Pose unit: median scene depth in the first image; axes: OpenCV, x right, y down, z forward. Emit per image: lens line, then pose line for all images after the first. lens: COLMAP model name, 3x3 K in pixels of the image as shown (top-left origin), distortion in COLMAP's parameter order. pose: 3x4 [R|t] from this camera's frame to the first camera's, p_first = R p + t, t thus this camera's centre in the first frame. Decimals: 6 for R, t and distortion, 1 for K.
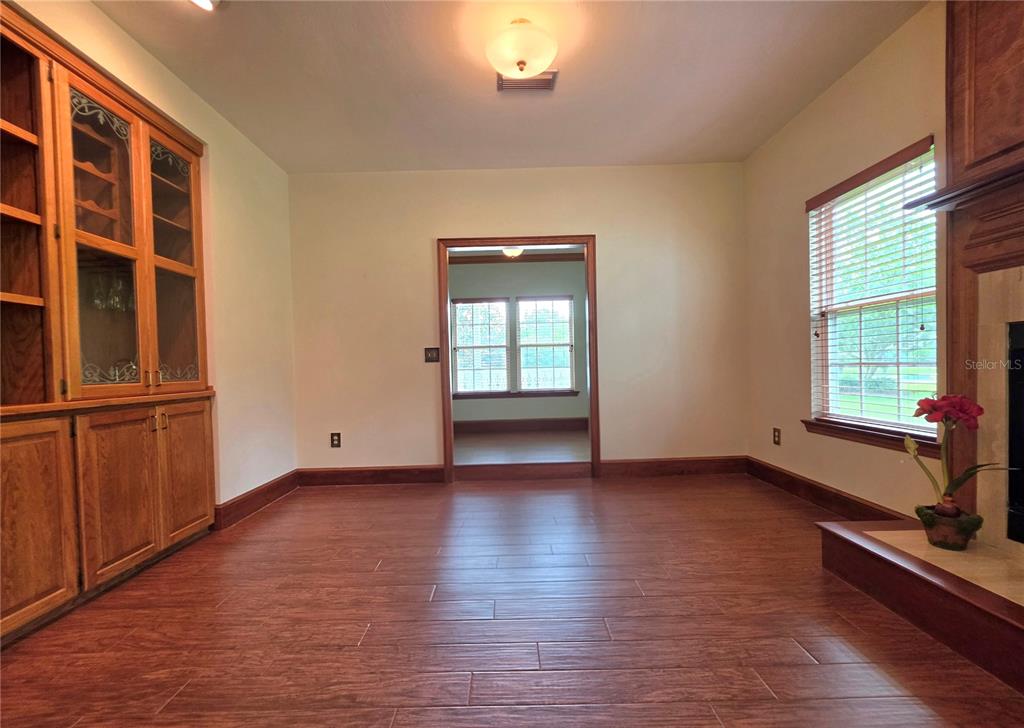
lens RADIAL K [[470.3, 0, 508.7], [0, 470.3, 369.8], [0, 0, 1]] dist [0.003050, 0.000497]
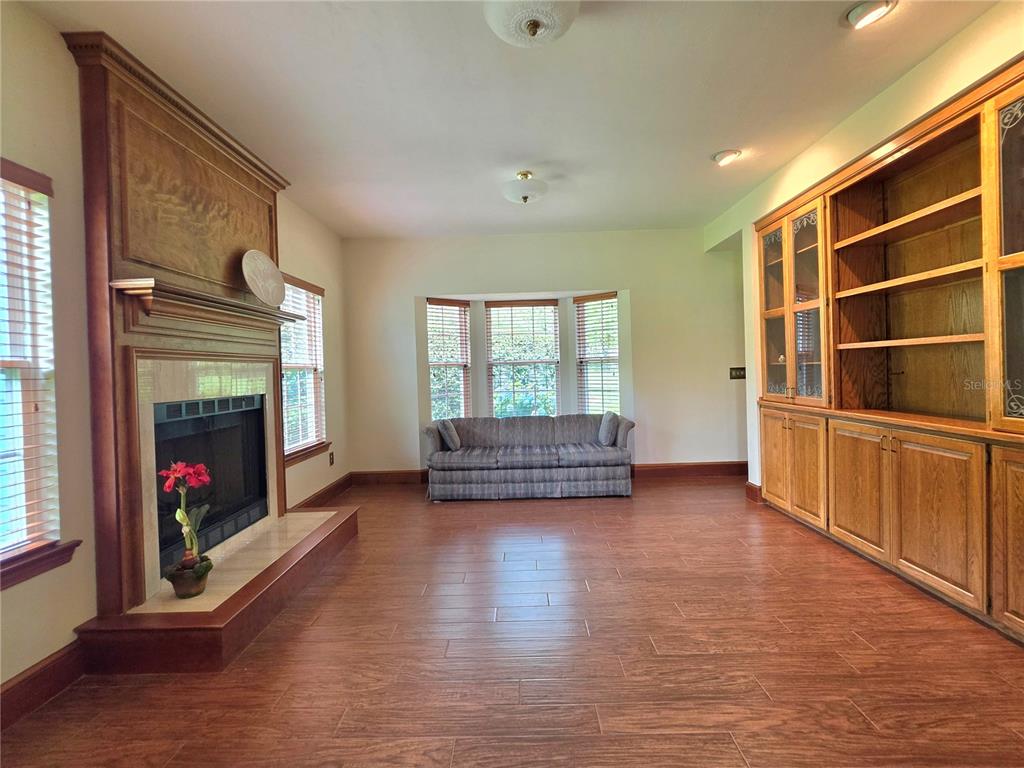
lens RADIAL K [[539.3, 0, 510.0], [0, 539.3, 379.3], [0, 0, 1]] dist [0.002578, -0.000138]
pose [[-0.998124, 0.055586, 0.025677, 0.085706], [0.056233, 0.998099, 0.025216, -0.135453], [-0.024226, 0.026613, -0.999352, 2.227819]]
